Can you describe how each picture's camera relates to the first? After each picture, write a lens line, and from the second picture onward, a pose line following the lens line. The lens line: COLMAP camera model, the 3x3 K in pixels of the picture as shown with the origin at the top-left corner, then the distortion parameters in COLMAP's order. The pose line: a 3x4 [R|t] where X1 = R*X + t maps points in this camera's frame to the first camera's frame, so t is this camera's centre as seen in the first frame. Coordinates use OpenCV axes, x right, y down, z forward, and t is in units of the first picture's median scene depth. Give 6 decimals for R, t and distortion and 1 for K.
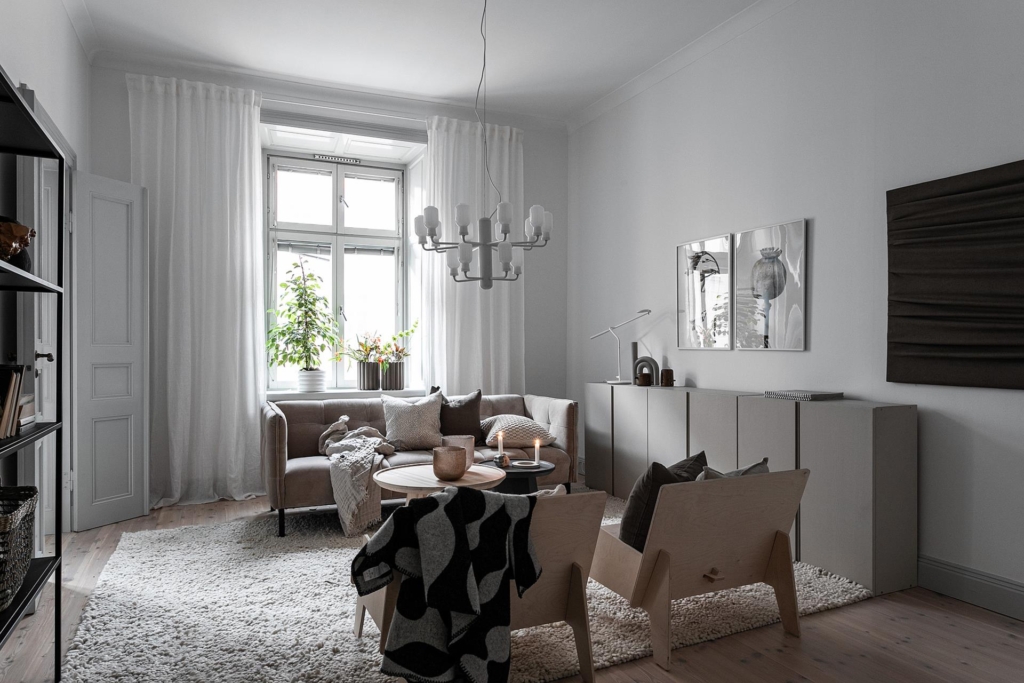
lens RADIAL K [[664.2, 0, 516.6], [0, 664.2, 353.9], [0, 0, 1]] dist [-0.000318, 0.000492]
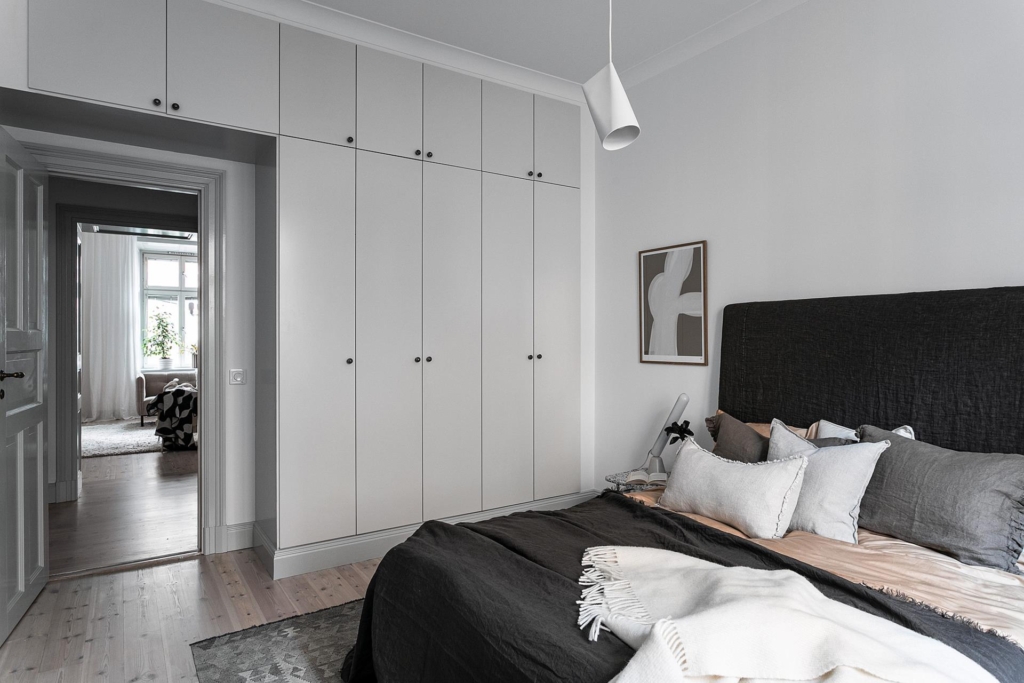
lens RADIAL K [[589.2, 0, 512.0], [0, 589.2, 341.5], [0, 0, 1]] dist [0.000425, 0.000253]
pose [[0.988427, -0.002272, 0.151679, 0.546855], [0.002448, 0.999997, -0.000976, -0.027556], [-0.151676, 0.001336, 0.988429, -1.114540]]
